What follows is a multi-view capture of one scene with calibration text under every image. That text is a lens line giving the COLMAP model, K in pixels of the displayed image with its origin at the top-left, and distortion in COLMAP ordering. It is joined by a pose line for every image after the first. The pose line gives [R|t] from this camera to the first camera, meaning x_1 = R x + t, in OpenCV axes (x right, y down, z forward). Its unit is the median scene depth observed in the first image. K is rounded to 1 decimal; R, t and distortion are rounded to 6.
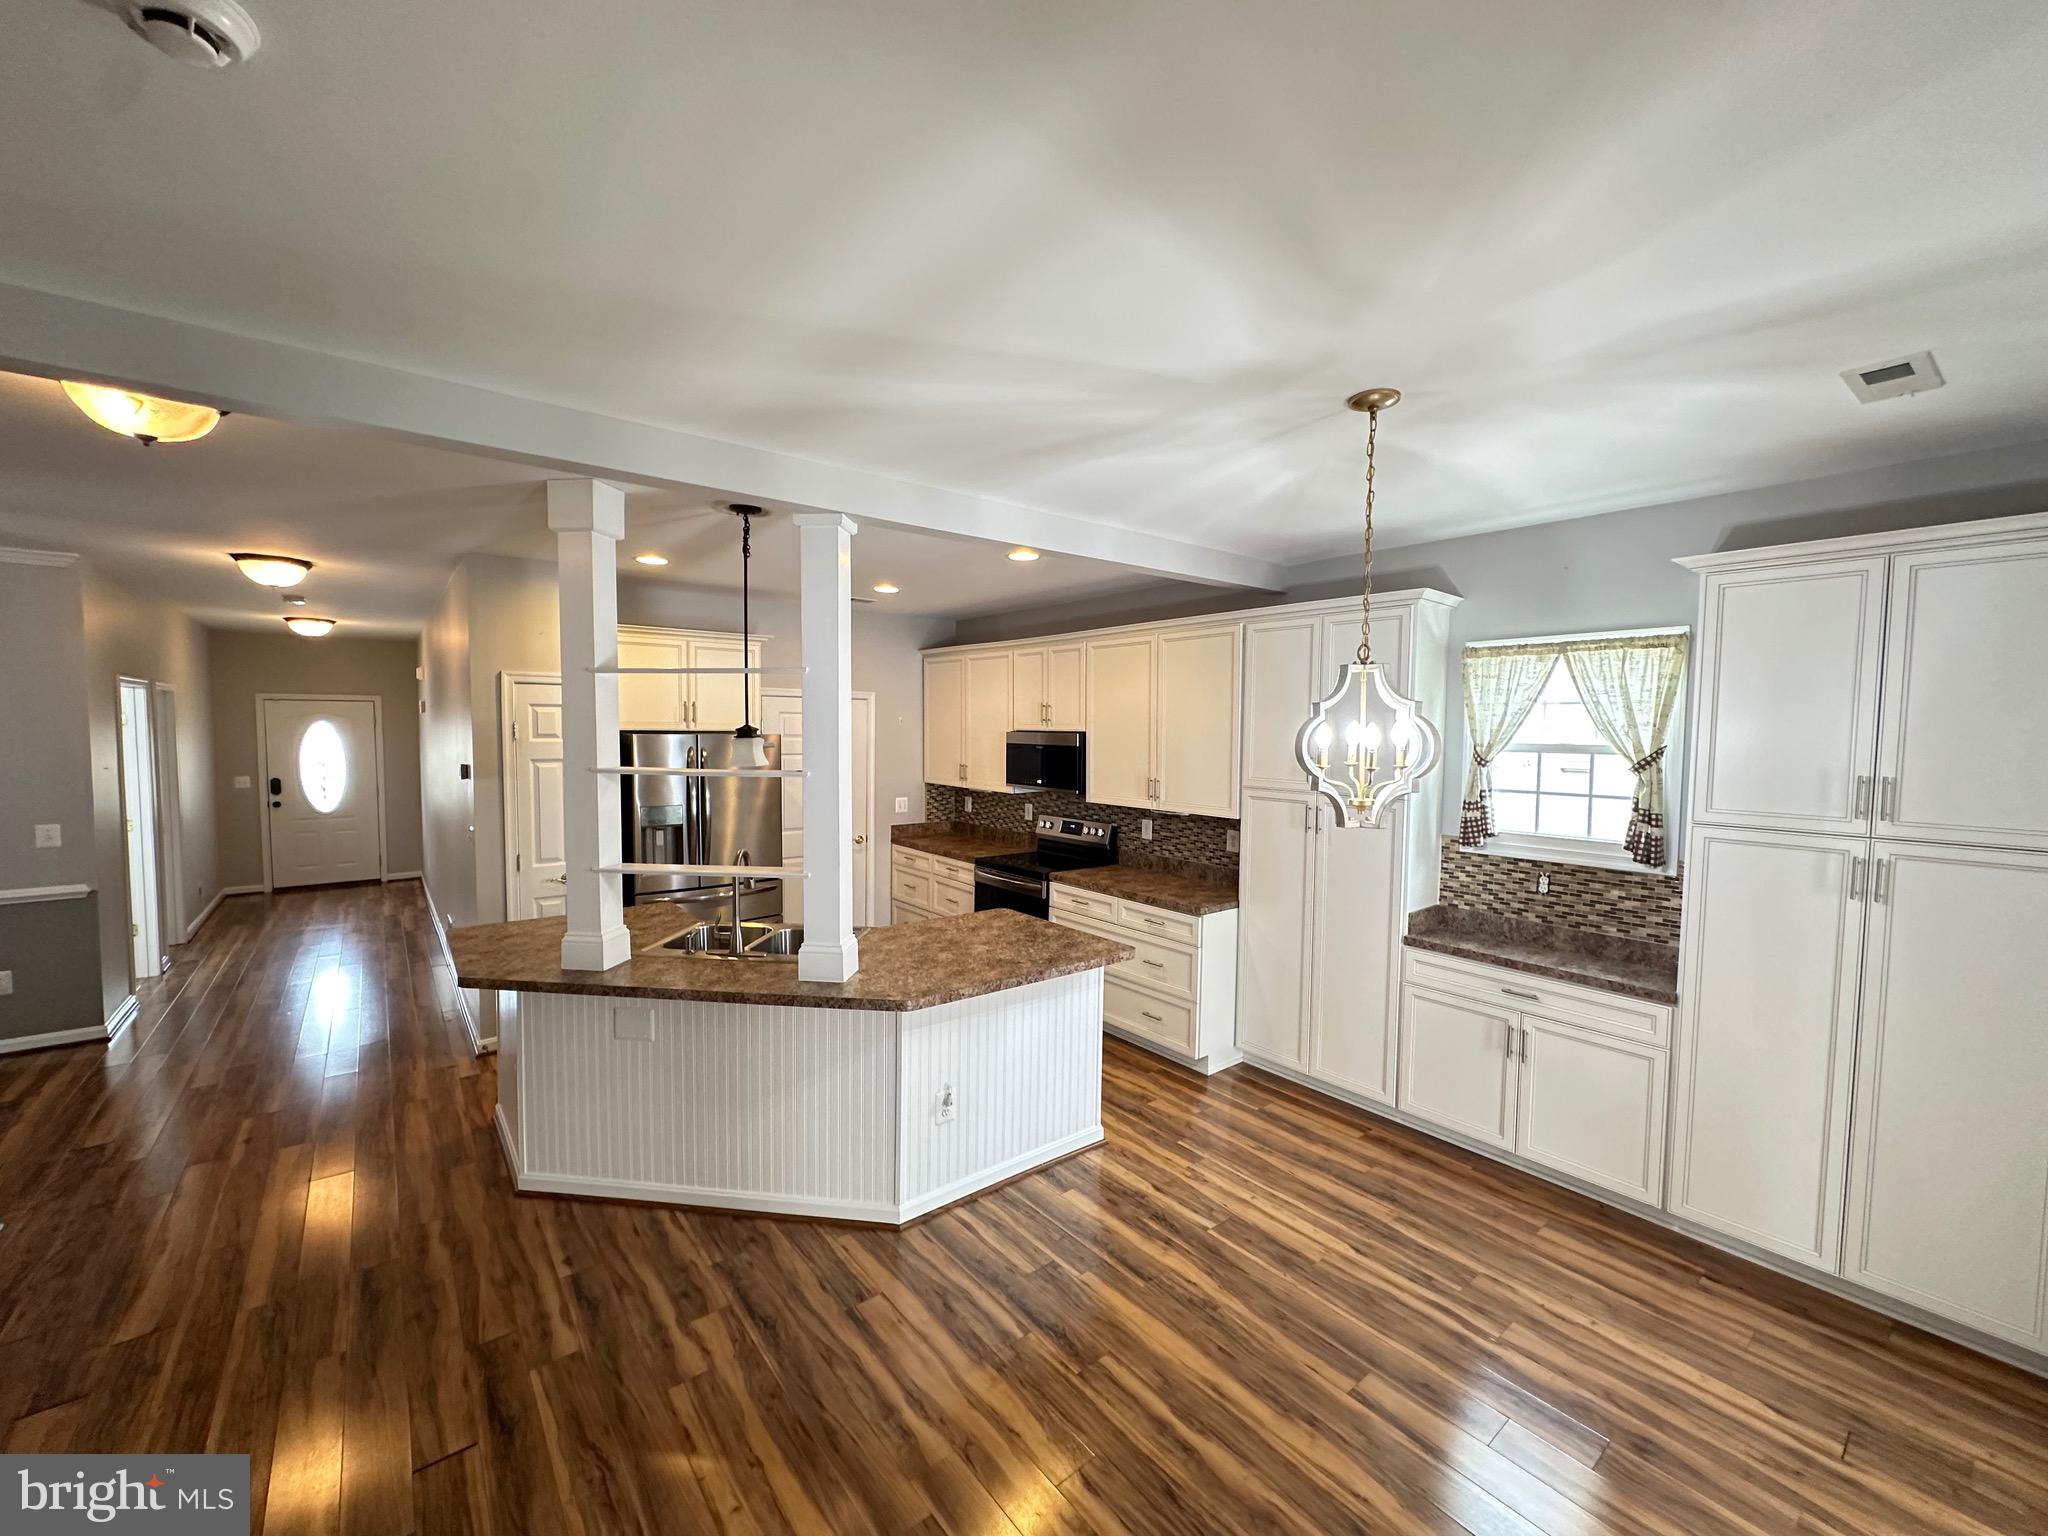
lens RADIAL K [[816.1, 0, 1020.1], [0, 816.1, 770.8], [0, 0, 1]] dist [-0.003807, 0.000600]
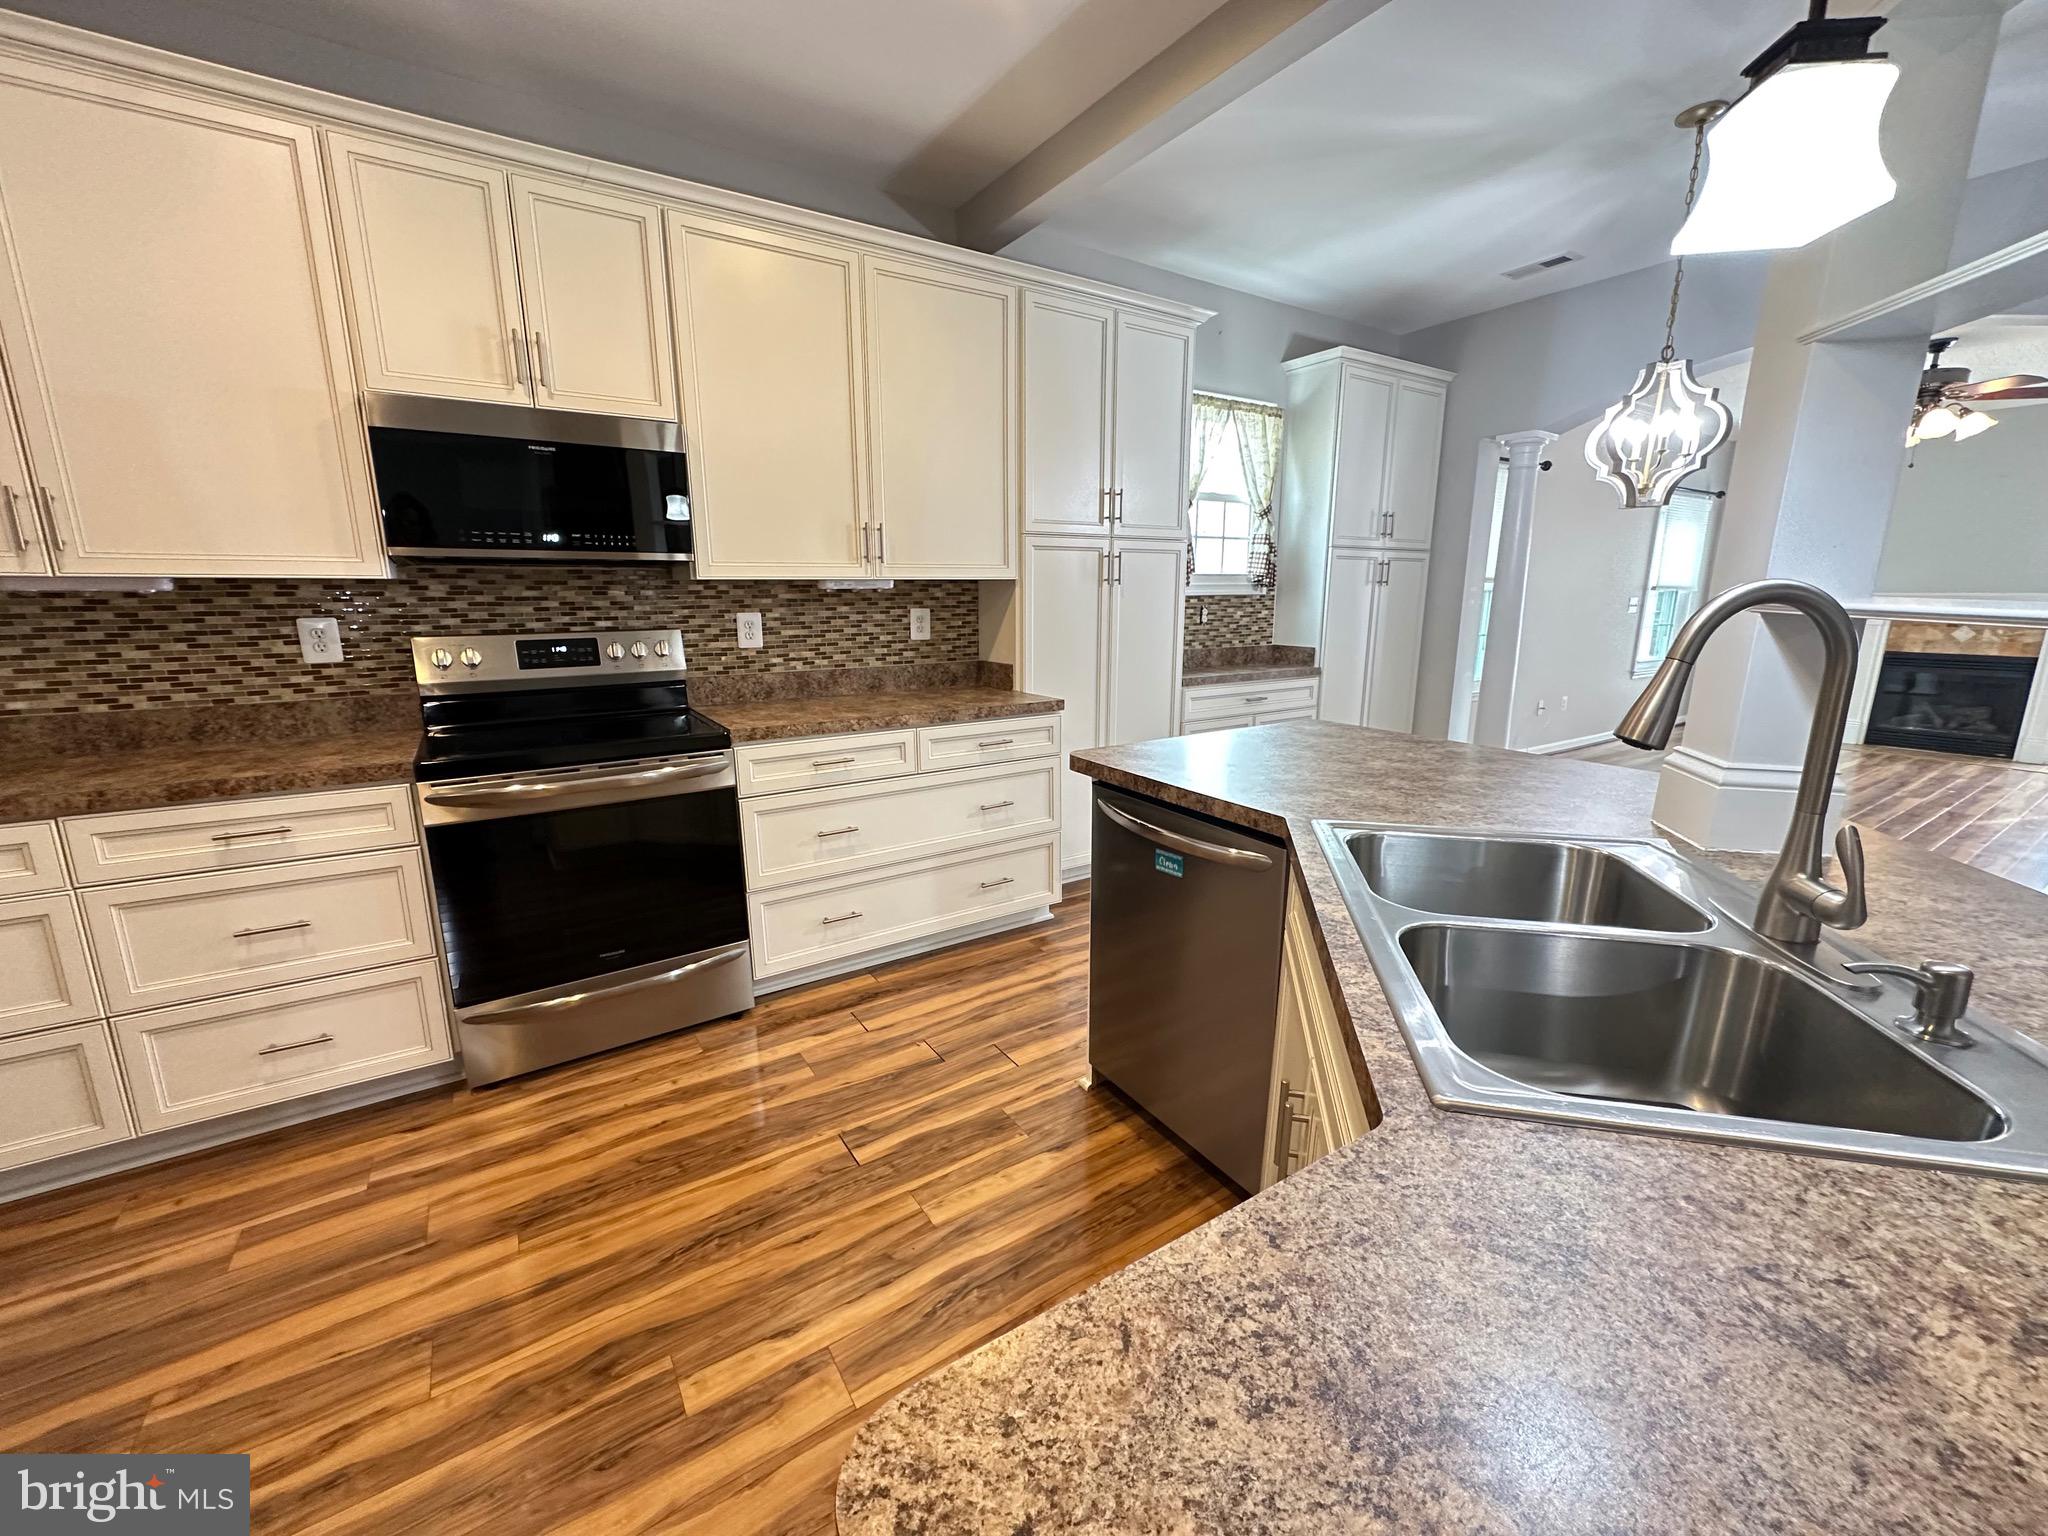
lens RADIAL K [[816.1, 0, 1020.3], [0, 816.1, 768.4], [0, 0, 1]] dist [-0.003807, 0.000600]
pose [[0.091927, -0.223012, 0.970471, -0.655262], [0.060157, 0.974062, 0.218139, 0.088693], [-0.993947, 0.038328, 0.102959, 1.270063]]
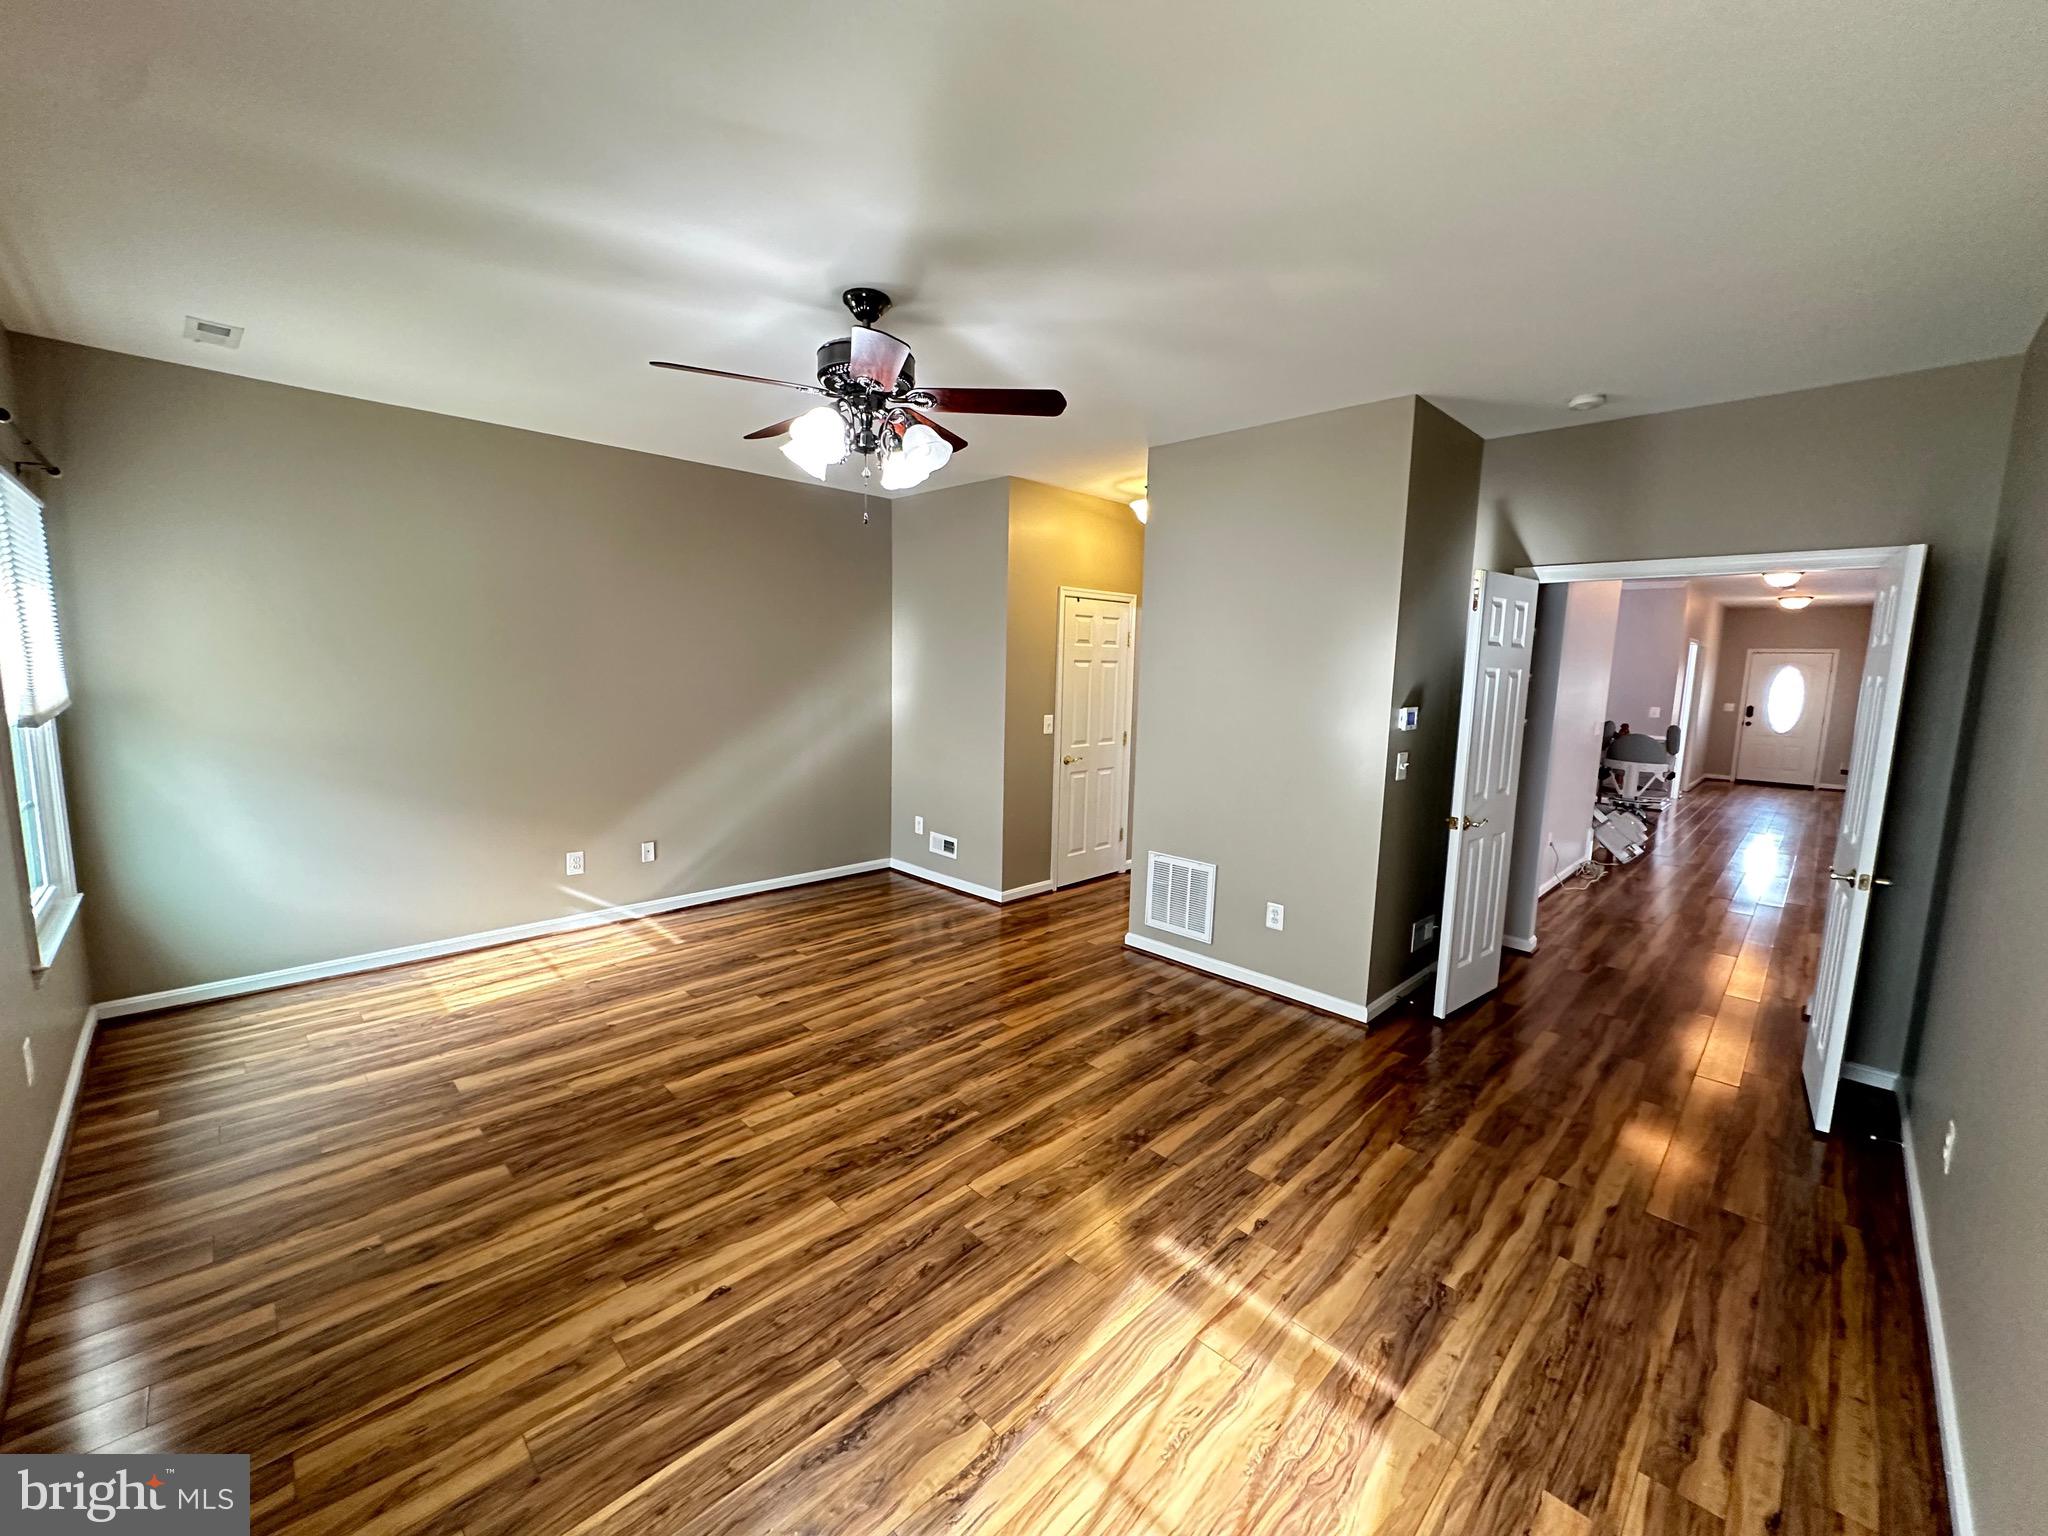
lens RADIAL K [[816.1, 0, 1029.9], [0, 816.1, 771.8], [0, 0, 1]] dist [-0.003807, 0.000600]
pose [[0.119547, 0.123546, -0.985112, 0.997050], [-0.081546, 0.990097, 0.114275, 0.160169], [0.989474, 0.066671, 0.128437, -1.188324]]
